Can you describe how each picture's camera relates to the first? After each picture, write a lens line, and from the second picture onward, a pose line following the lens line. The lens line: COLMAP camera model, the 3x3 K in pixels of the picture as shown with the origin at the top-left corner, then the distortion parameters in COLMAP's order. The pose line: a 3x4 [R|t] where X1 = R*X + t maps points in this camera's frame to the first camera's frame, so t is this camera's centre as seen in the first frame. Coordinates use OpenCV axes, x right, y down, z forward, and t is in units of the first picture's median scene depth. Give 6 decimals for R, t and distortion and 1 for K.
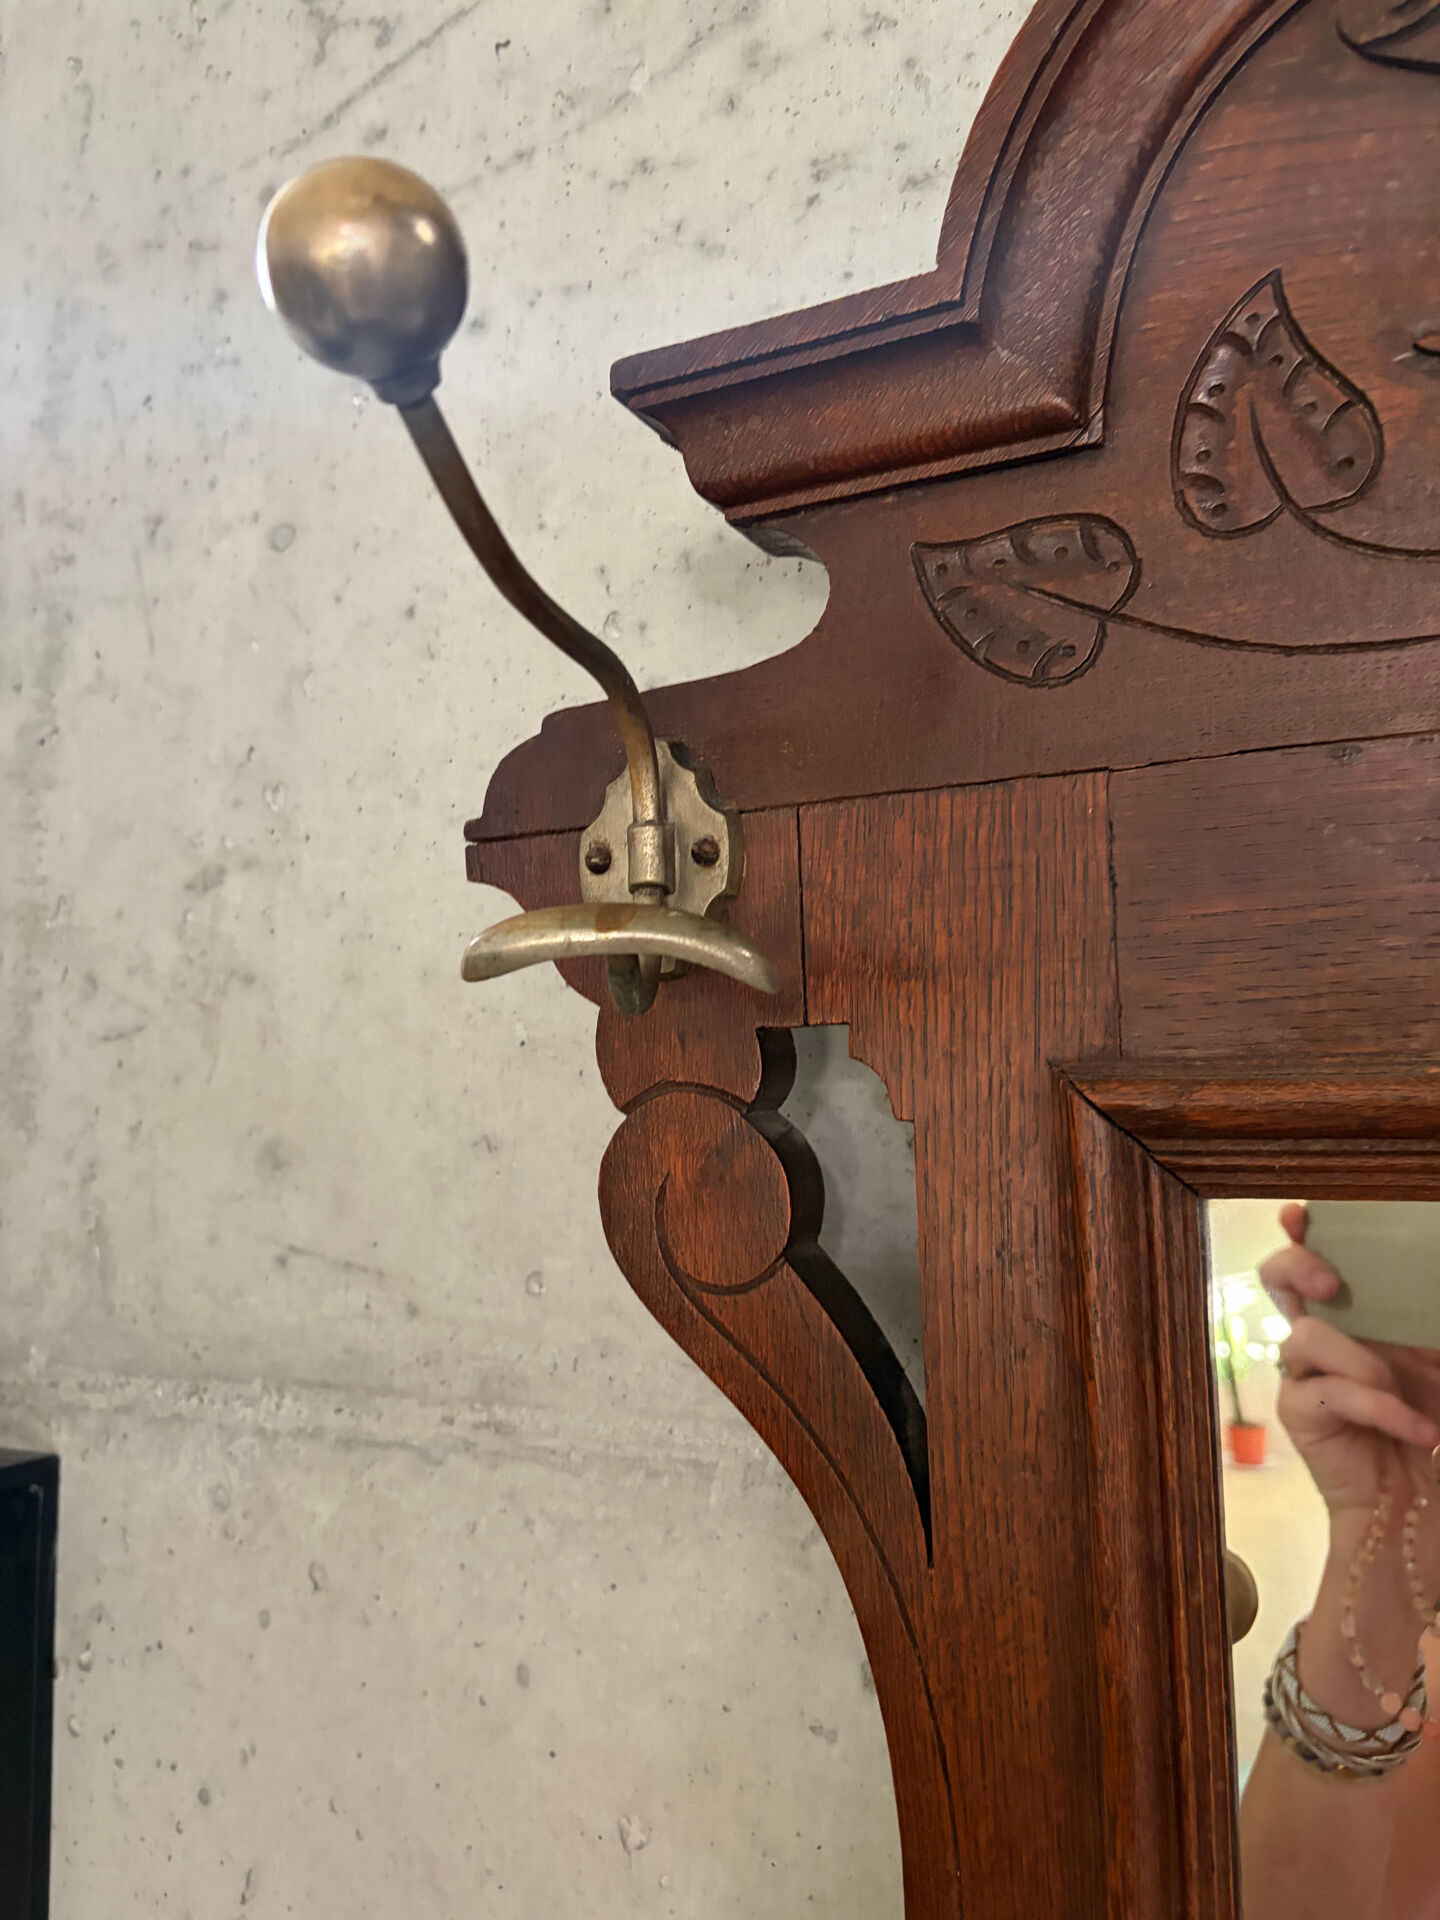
lens RADIAL K [[1473.6, 0, 716.9], [0, 1473.6, 961.8], [0, 0, 1]] dist [0.038460, -0.063687]
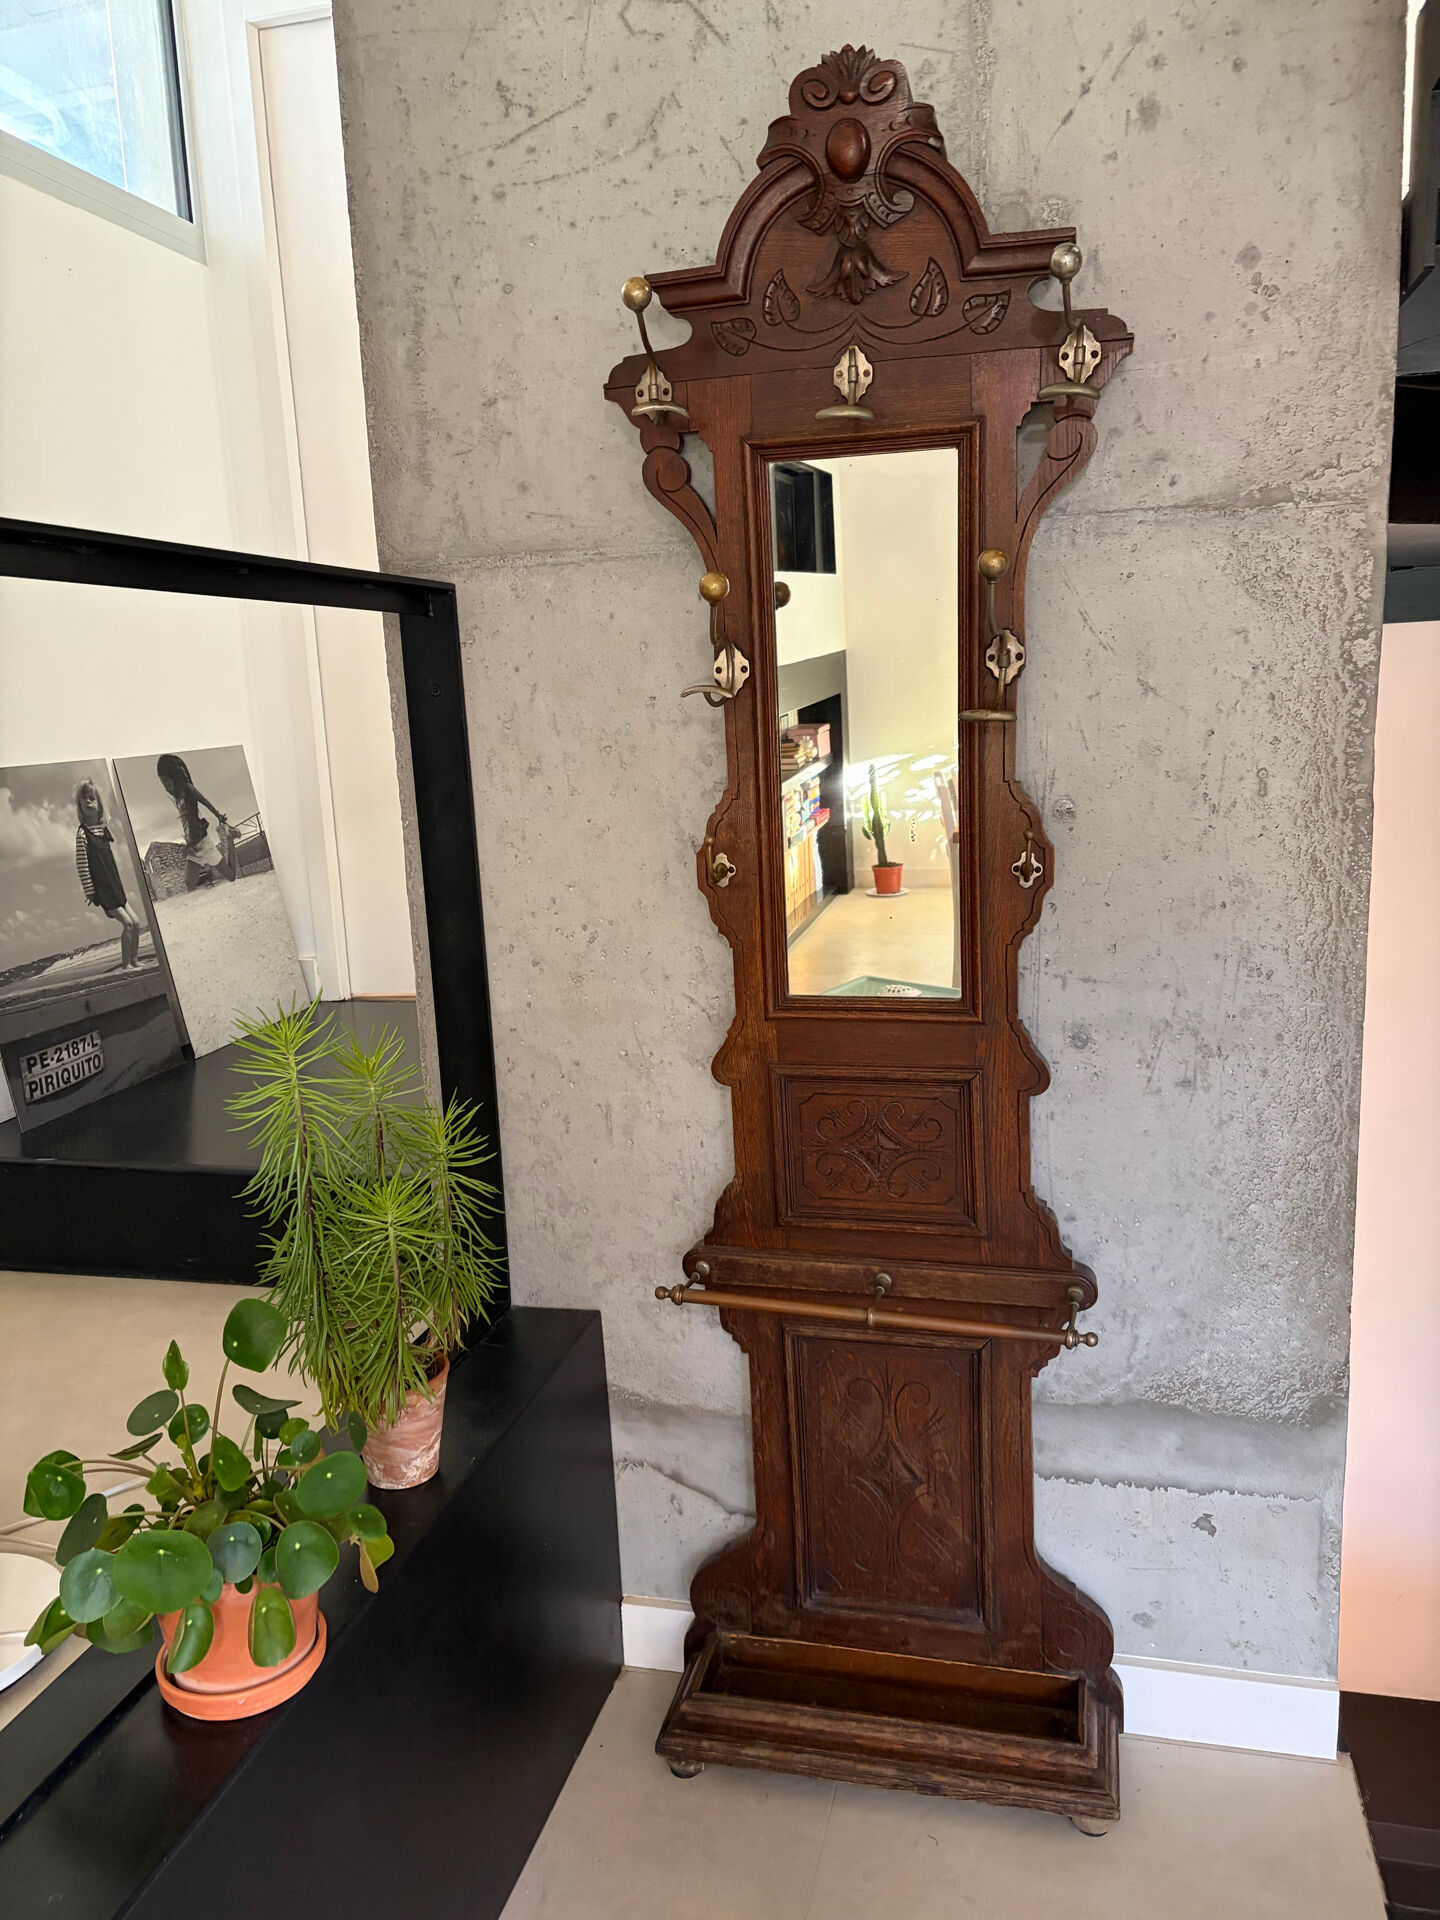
lens RADIAL K [[1452.7, 0, 719.6], [0, 1452.7, 959.1], [0, 0, 1]] dist [0.022024, -0.006458]
pose [[0.980299, -0.067626, 0.185581, -0.609090], [0.012748, 0.959266, 0.282217, 0.258275], [-0.197107, -0.274291, 0.941230, -2.863856]]
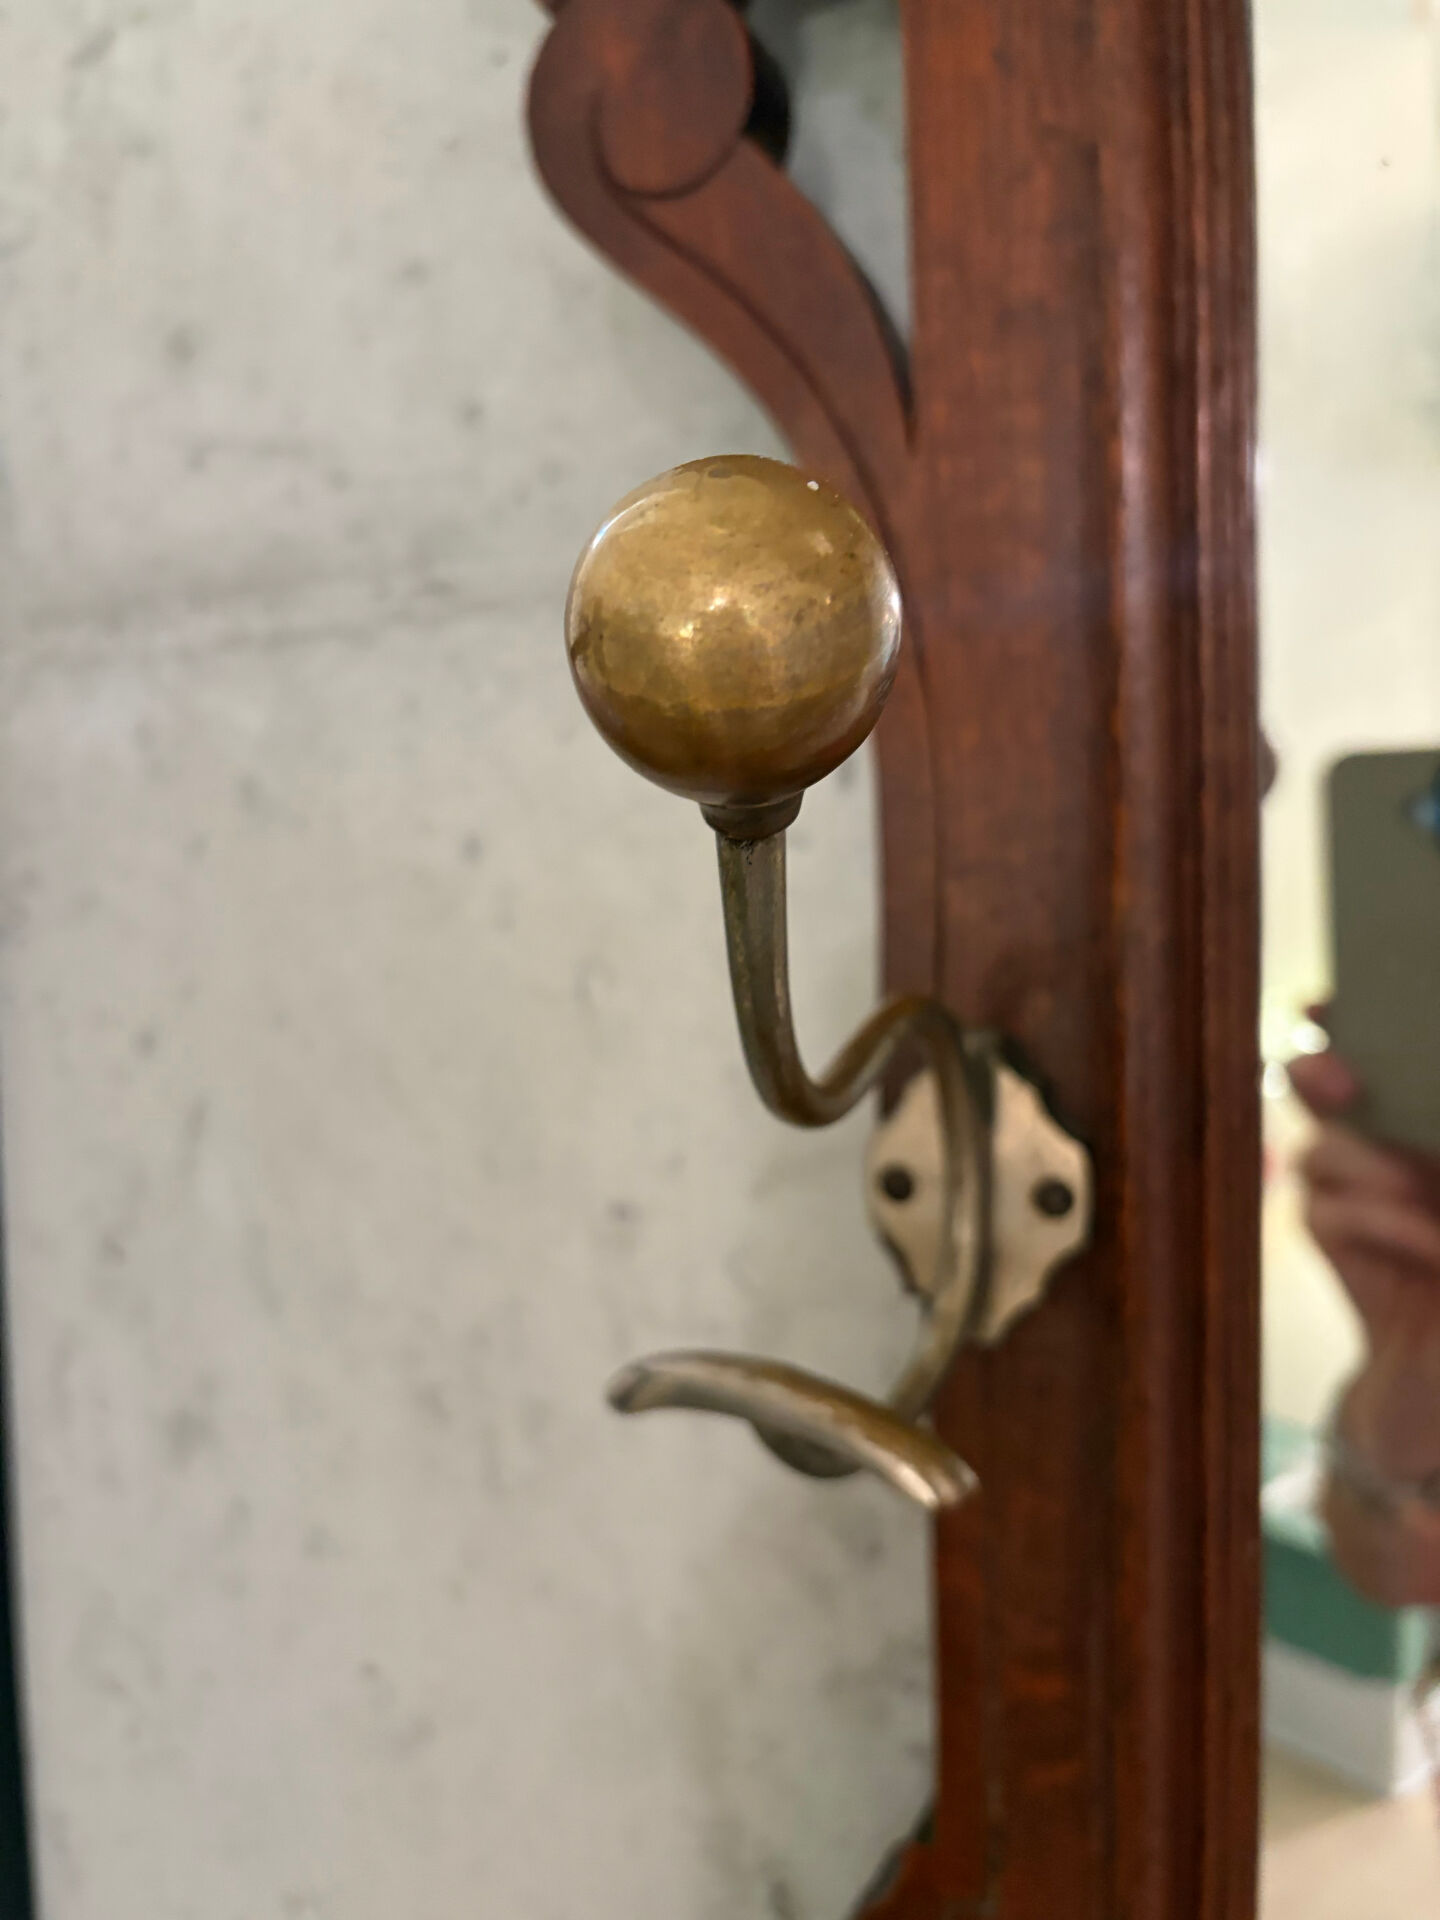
lens RADIAL K [[1502.9, 0, 706.3], [0, 1502.9, 943.4], [0, 0, 1]] dist [-0.000275, -0.009668]
pose [[0.999915, -0.007423, -0.010761, 0.023255], [0.008801, 0.990907, 0.134263, 0.402523], [0.009666, -0.134346, 0.990887, 0.072351]]
